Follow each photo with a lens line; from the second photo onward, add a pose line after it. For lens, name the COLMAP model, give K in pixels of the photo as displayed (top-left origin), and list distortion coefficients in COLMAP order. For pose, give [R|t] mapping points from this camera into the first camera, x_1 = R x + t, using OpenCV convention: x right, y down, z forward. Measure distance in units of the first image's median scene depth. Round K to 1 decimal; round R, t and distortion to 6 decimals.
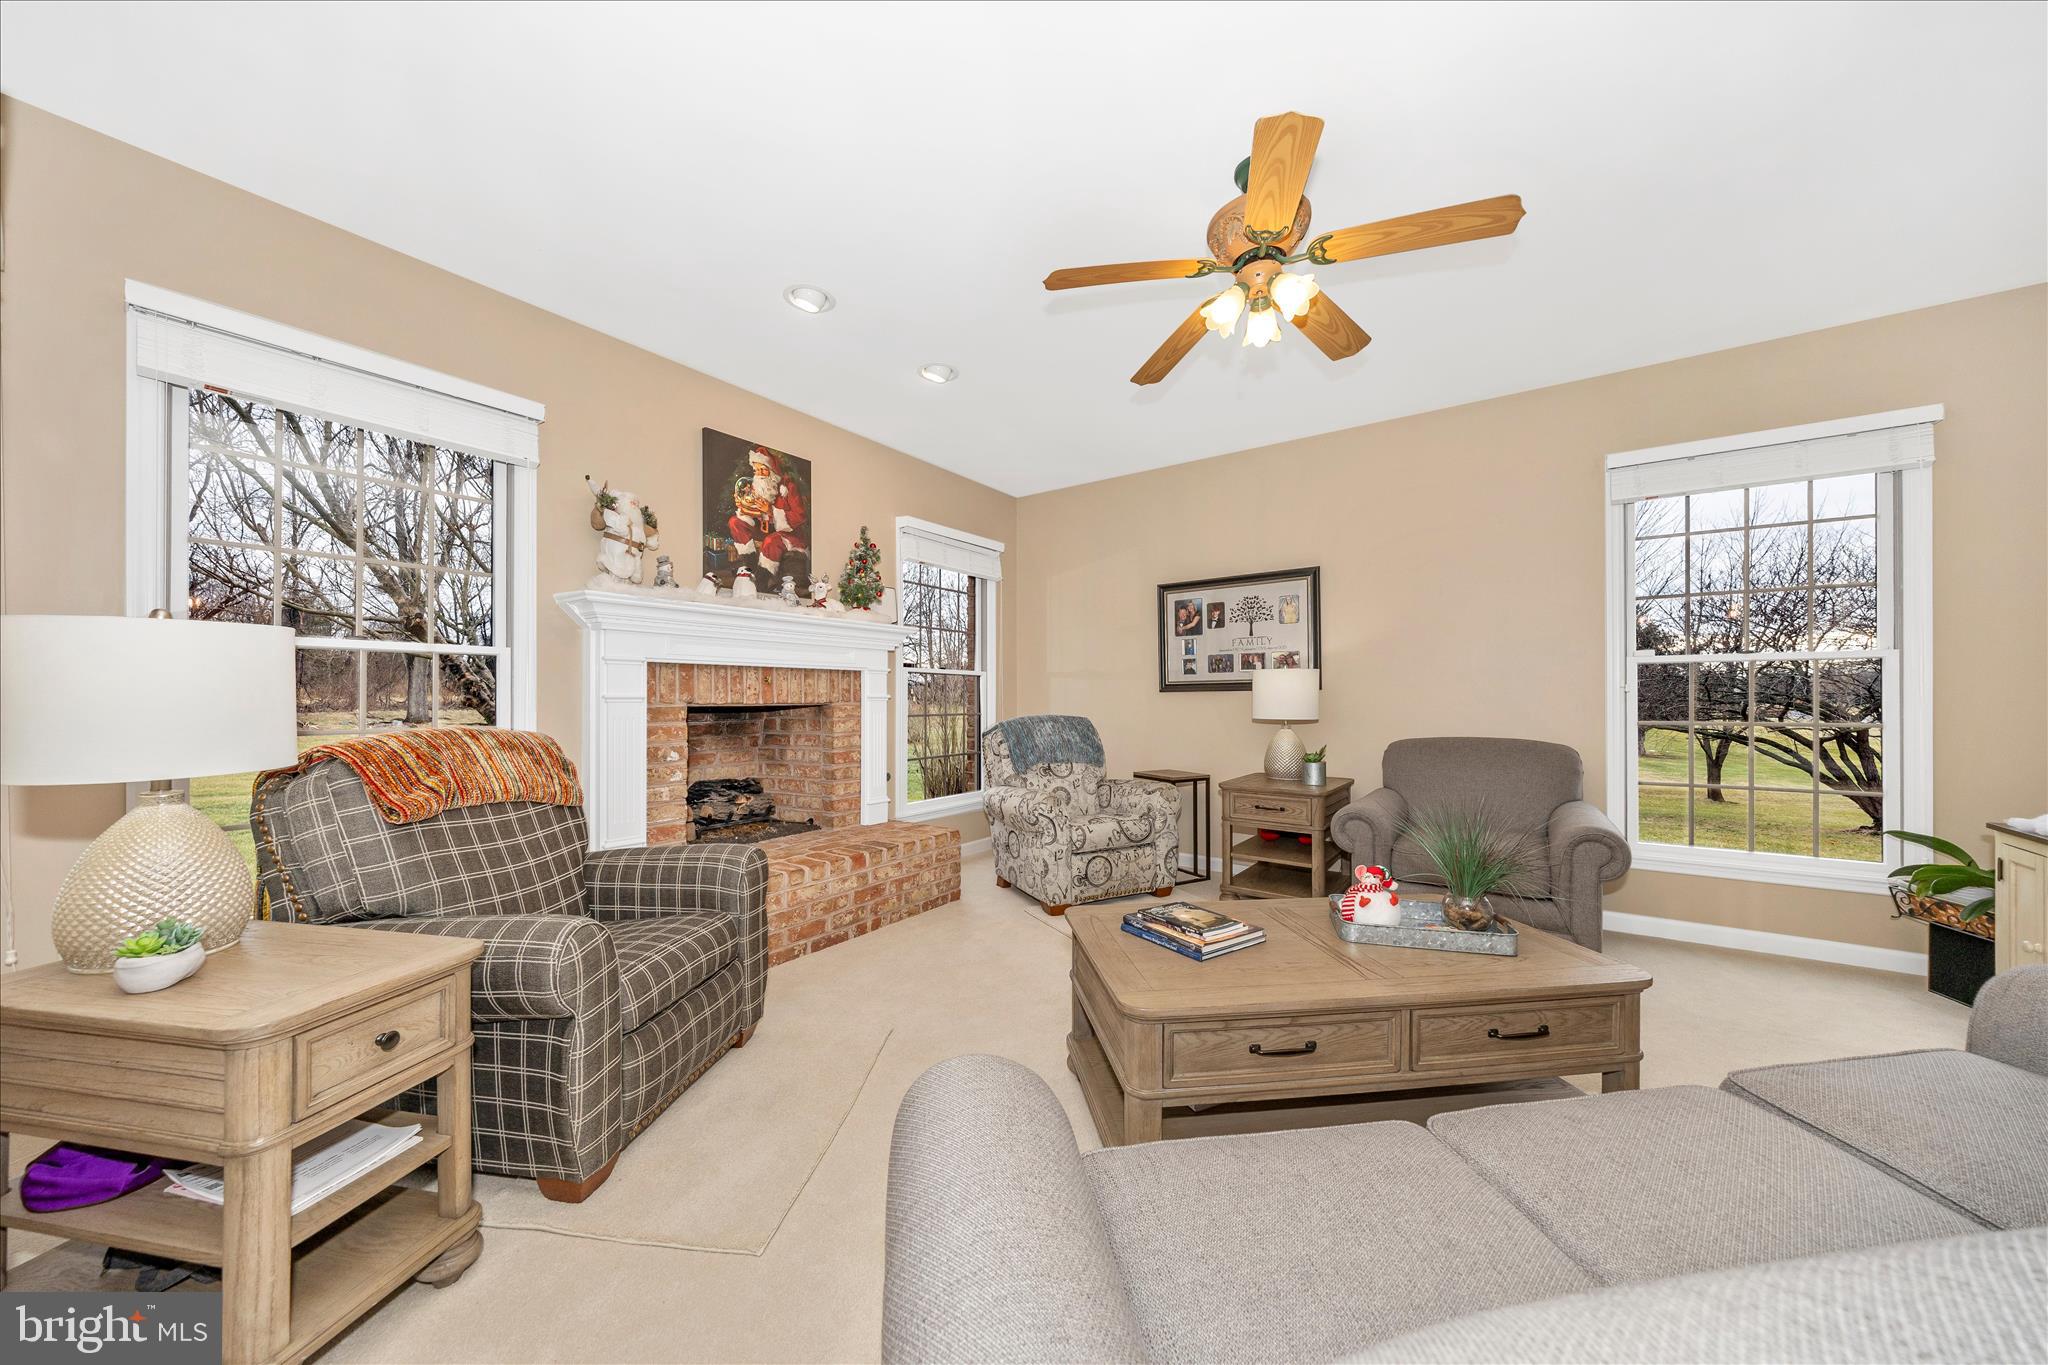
lens RADIAL K [[686.9, 0, 1038.0], [0, 686.9, 696.5], [0, 0, 1]] dist [-0.003367, -0.000644]
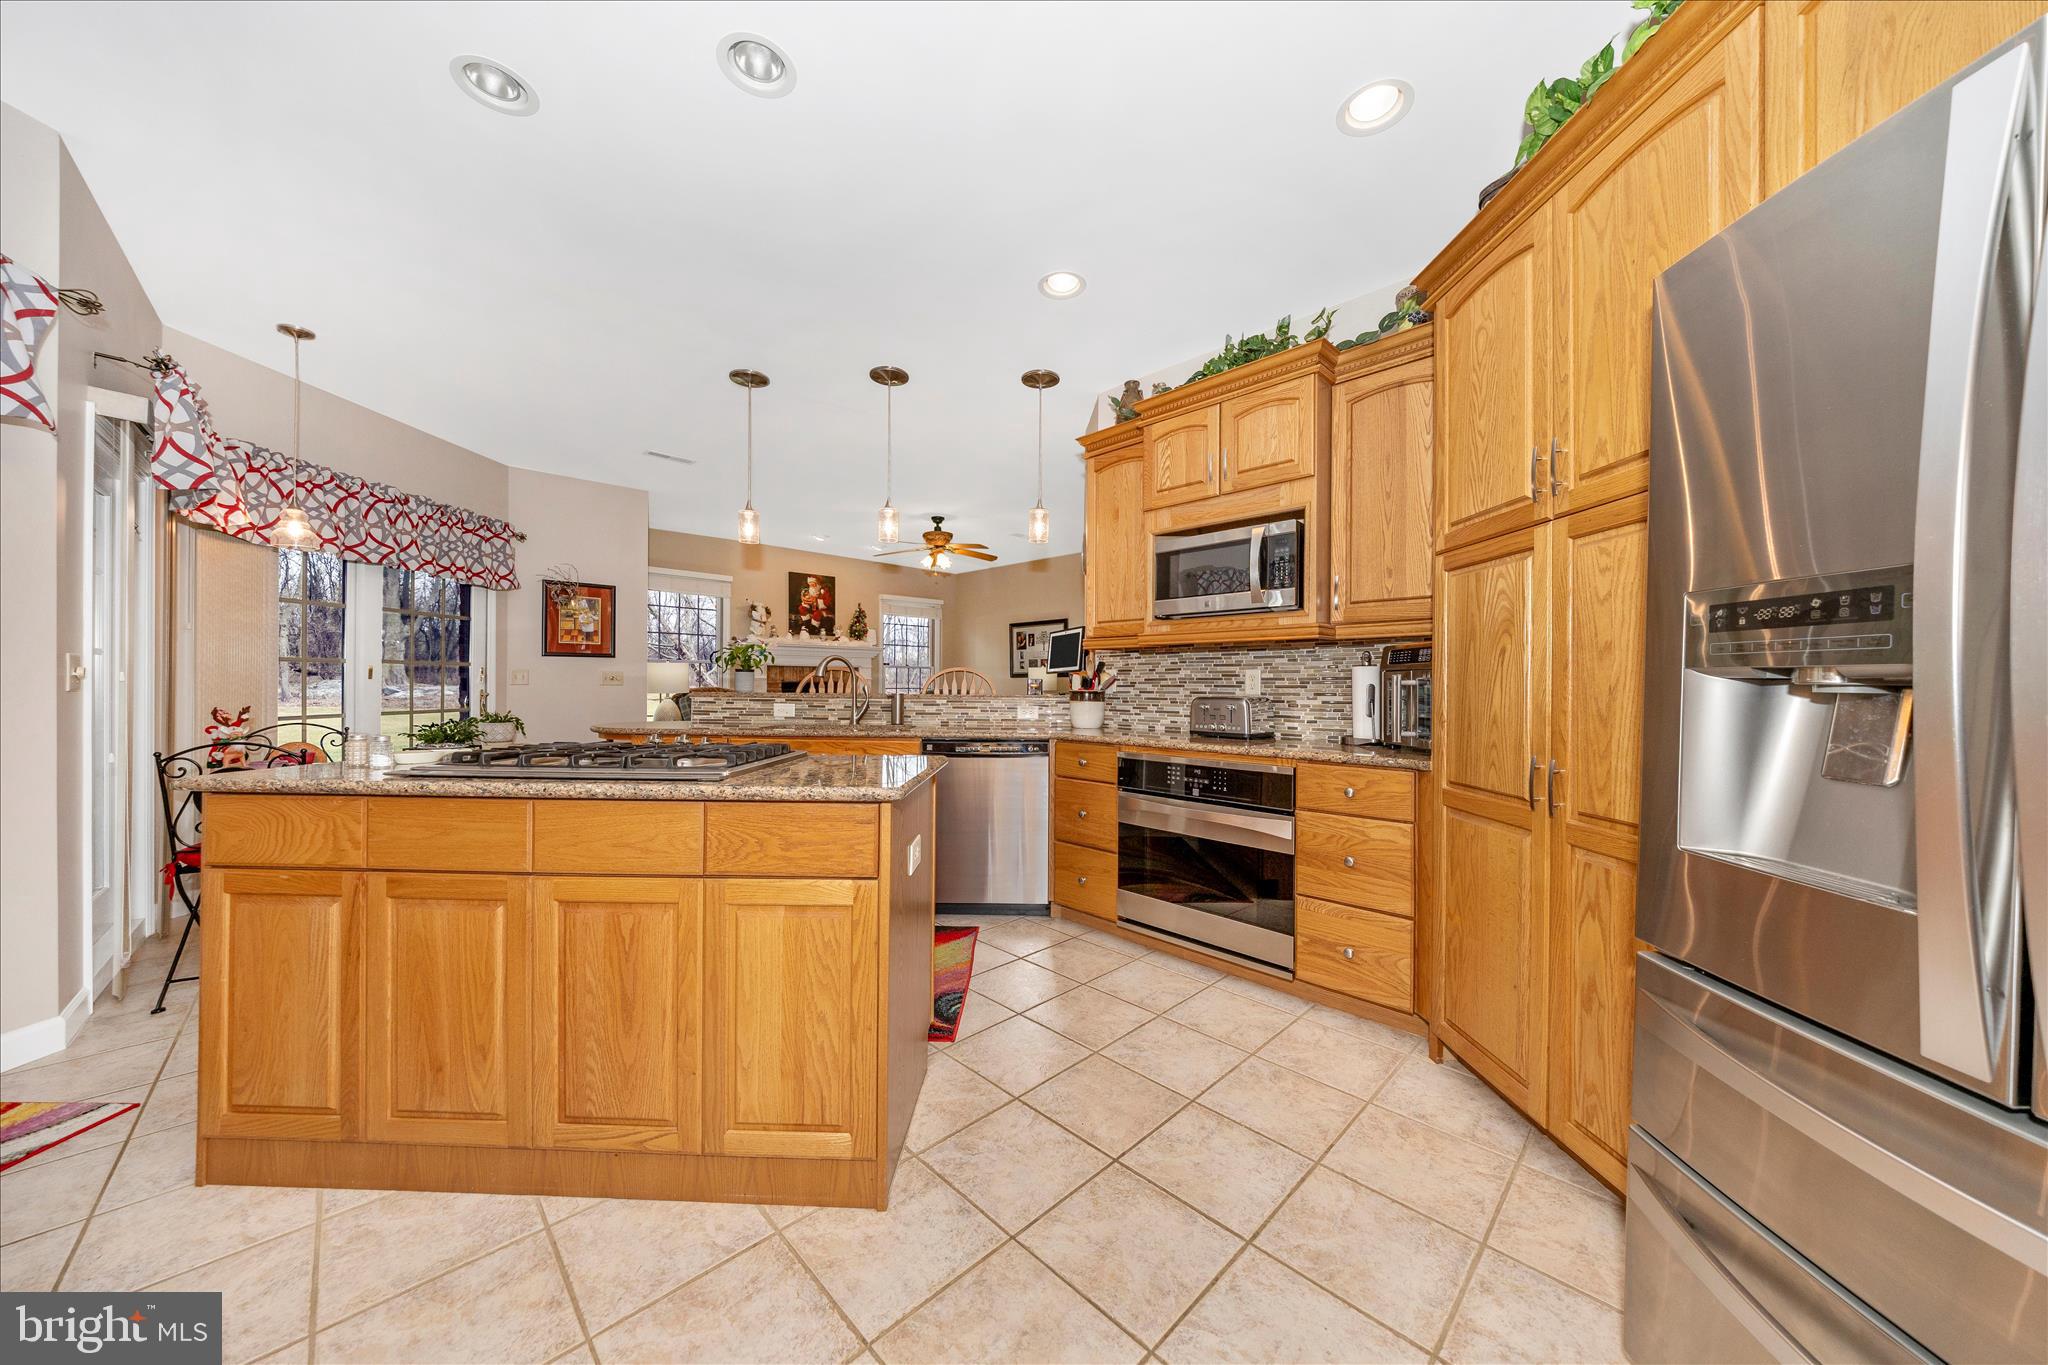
lens RADIAL K [[686.9, 0, 1033.8], [0, 686.9, 683.4], [0, 0, 1]] dist [-0.003367, -0.000644]
pose [[0.983254, 0.008541, -0.182040, 0.777073], [-0.007987, 0.999961, 0.003775, 0.001462], [0.182065, -0.002258, 0.983284, -1.191028]]
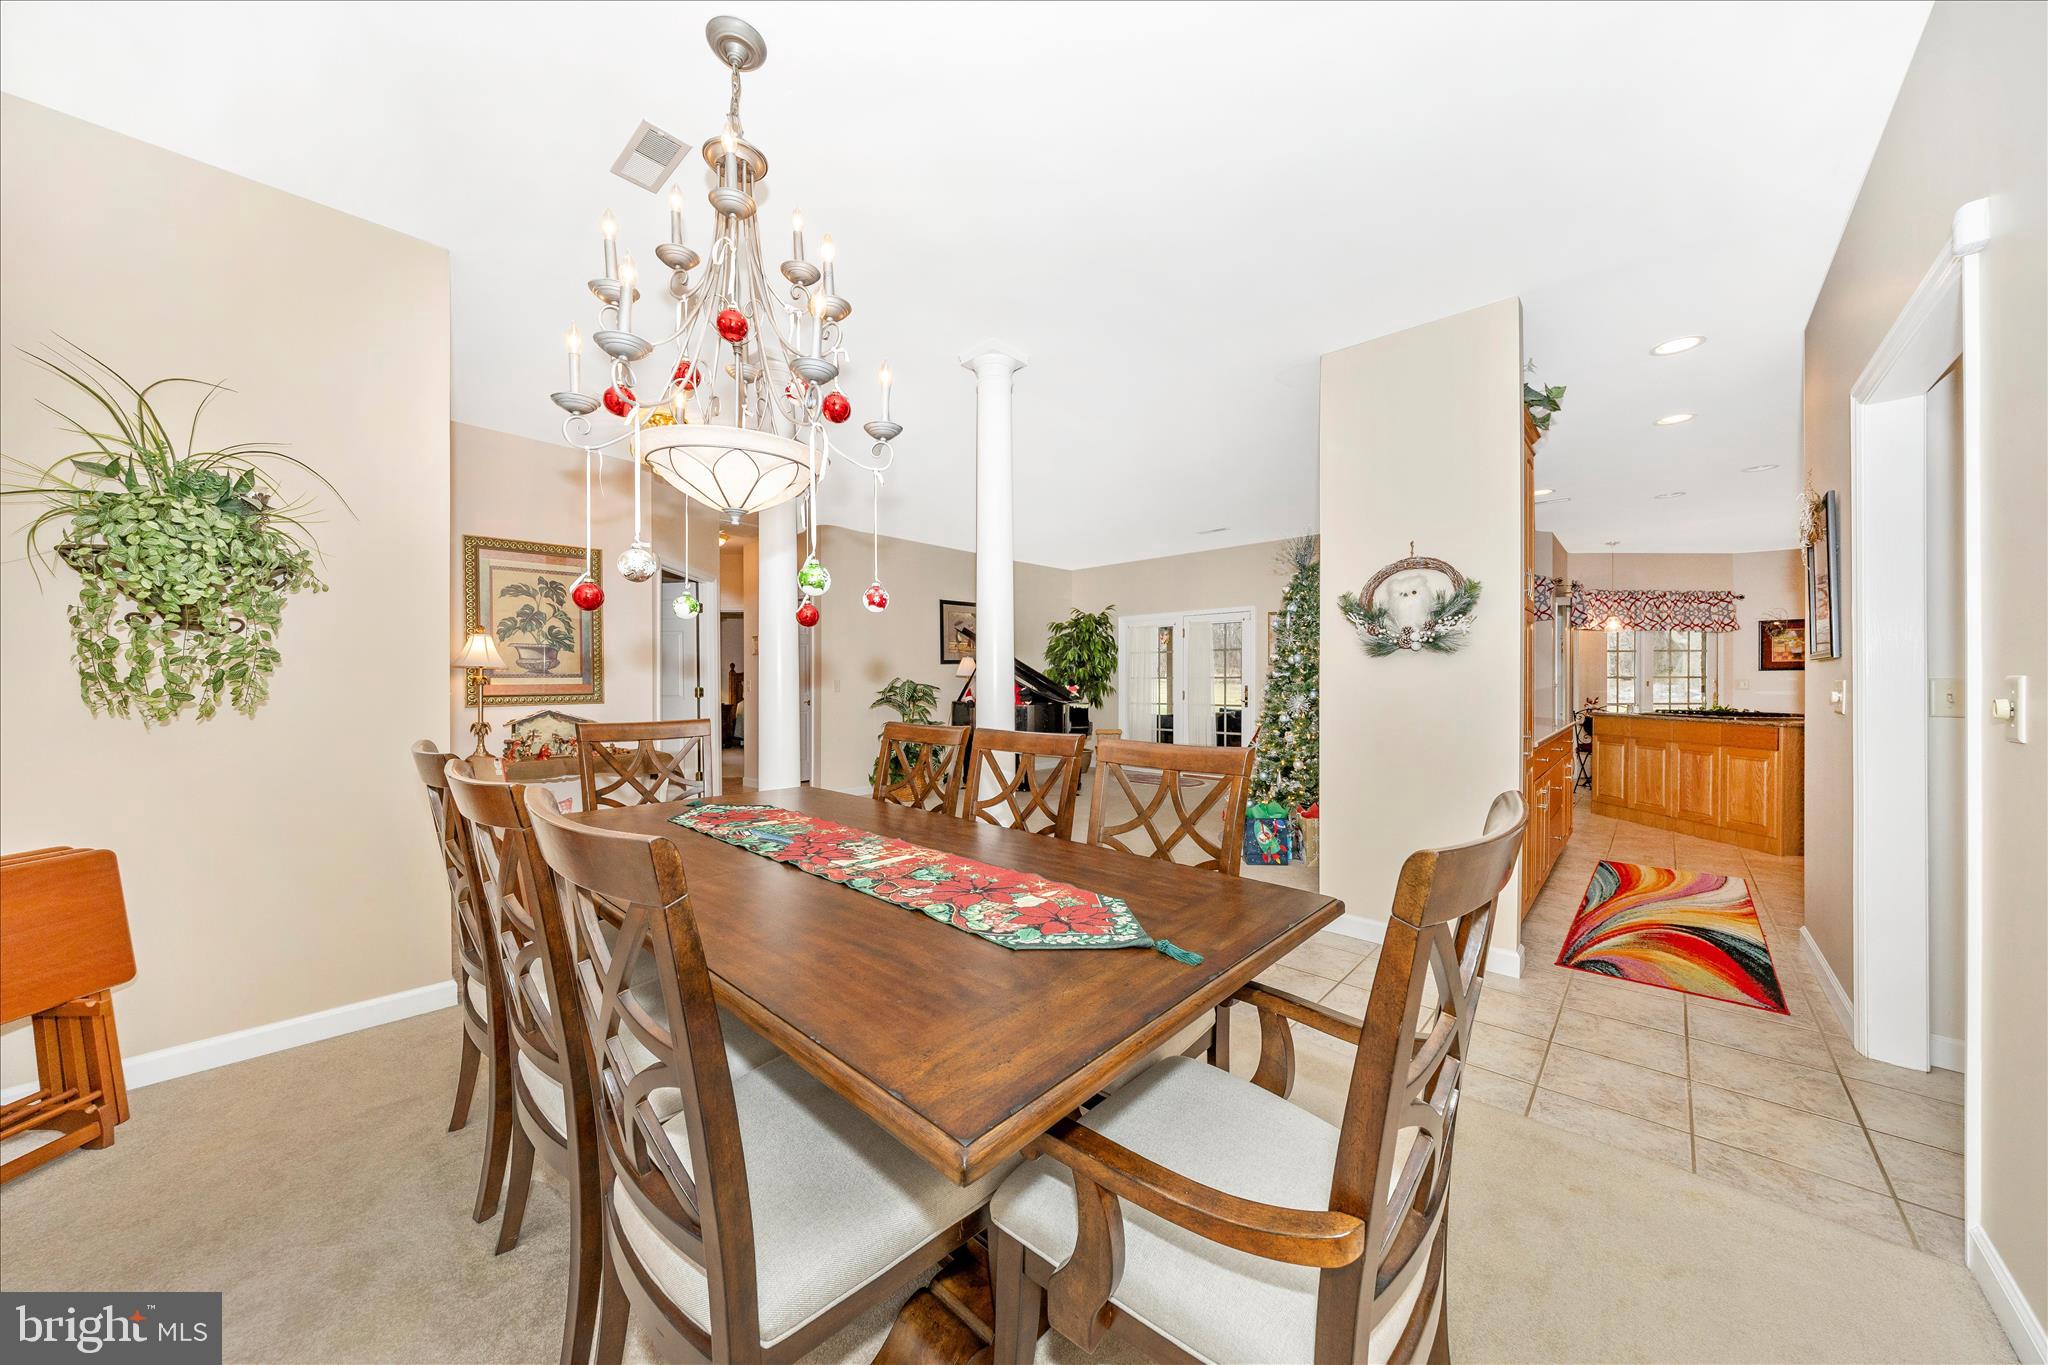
lens RADIAL K [[686.9, 0, 1012.7], [0, 686.9, 680.6], [0, 0, 1]] dist [-0.003367, -0.000644]
pose [[-0.156118, 0.001069, -0.987738, 2.088860], [0.005252, 0.999986, 0.000252, -0.024039], [0.987724, -0.005148, -0.156122, -2.020710]]
